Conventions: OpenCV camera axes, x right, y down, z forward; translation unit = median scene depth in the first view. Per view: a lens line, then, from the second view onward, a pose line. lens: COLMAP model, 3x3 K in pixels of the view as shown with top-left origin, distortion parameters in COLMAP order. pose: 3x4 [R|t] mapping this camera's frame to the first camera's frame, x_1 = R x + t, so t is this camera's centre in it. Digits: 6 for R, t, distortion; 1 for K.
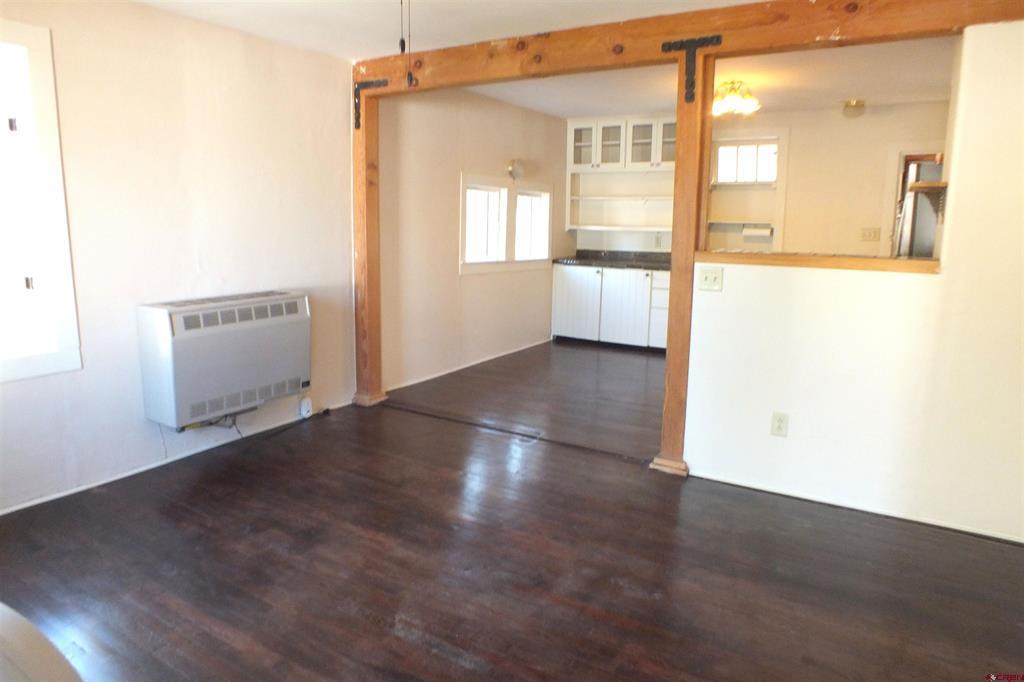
lens RADIAL K [[645.7, 0, 506.3], [0, 645.7, 342.8], [0, 0, 1]] dist [-0.088012, 0.032696]
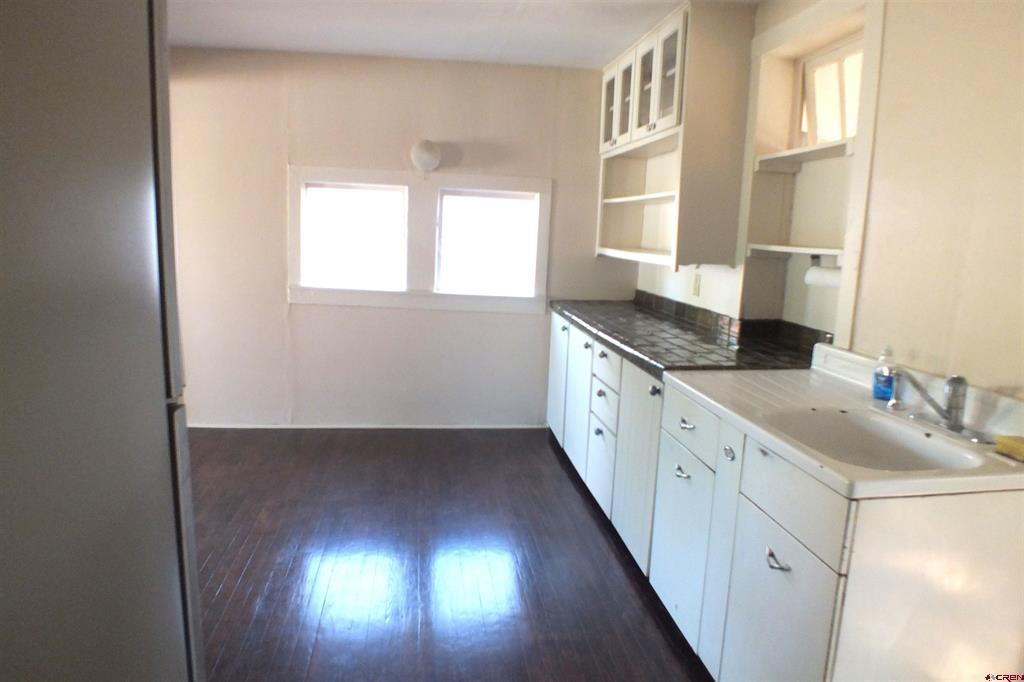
lens RADIAL K [[645.7, 0, 515.9], [0, 645.7, 336.1], [0, 0, 1]] dist [-0.088012, 0.032696]
pose [[0.662107, 0.135475, -0.737062, 0.642623], [-0.176747, 0.984008, 0.022092, -0.128912], [0.728268, 0.115646, 0.675464, 0.693908]]
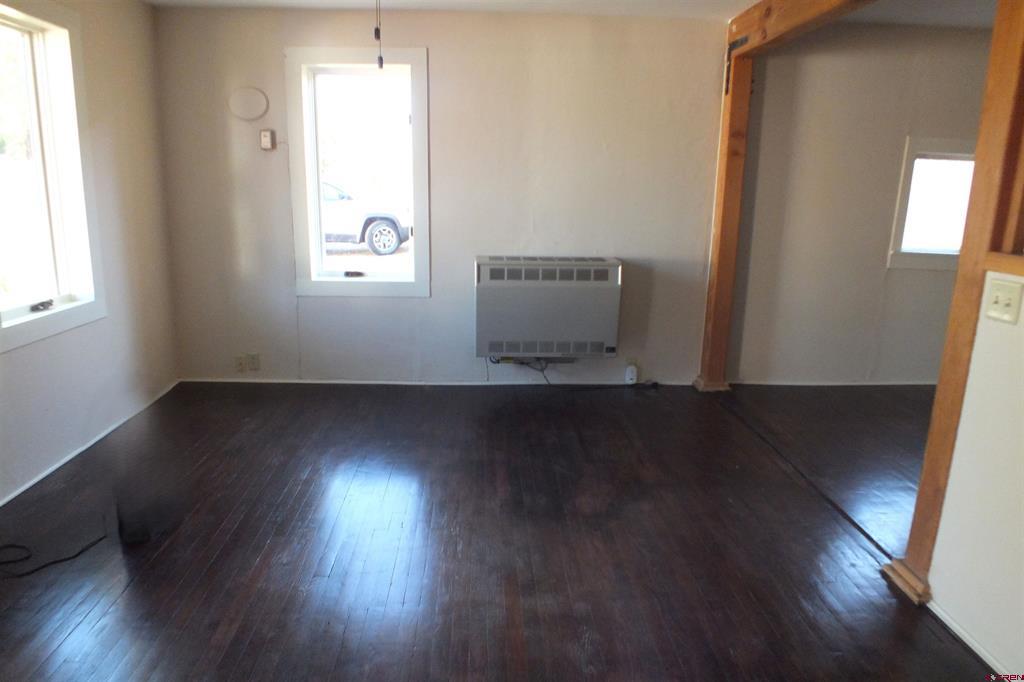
lens RADIAL K [[645.7, 0, 502.5], [0, 645.7, 341.9], [0, 0, 1]] dist [-0.088012, 0.032696]
pose [[0.552960, 0.194458, -0.810198, 0.305267], [-0.162927, 0.978848, 0.123739, -0.034261], [0.817123, 0.063581, 0.572946, 0.177773]]
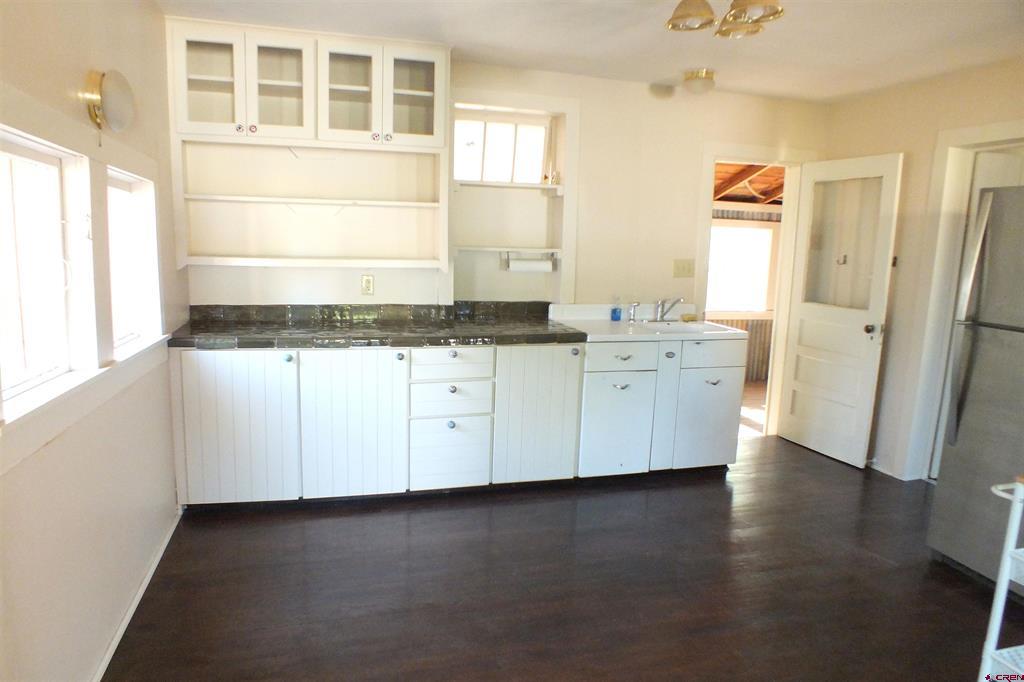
lens RADIAL K [[645.7, 0, 510.0], [0, 645.7, 358.9], [0, 0, 1]] dist [-0.088012, 0.032696]
pose [[0.672134, -0.123171, 0.730113, -0.103788], [0.118743, 0.991235, 0.057909, -0.140744], [-0.730846, 0.047774, 0.680868, 0.680059]]
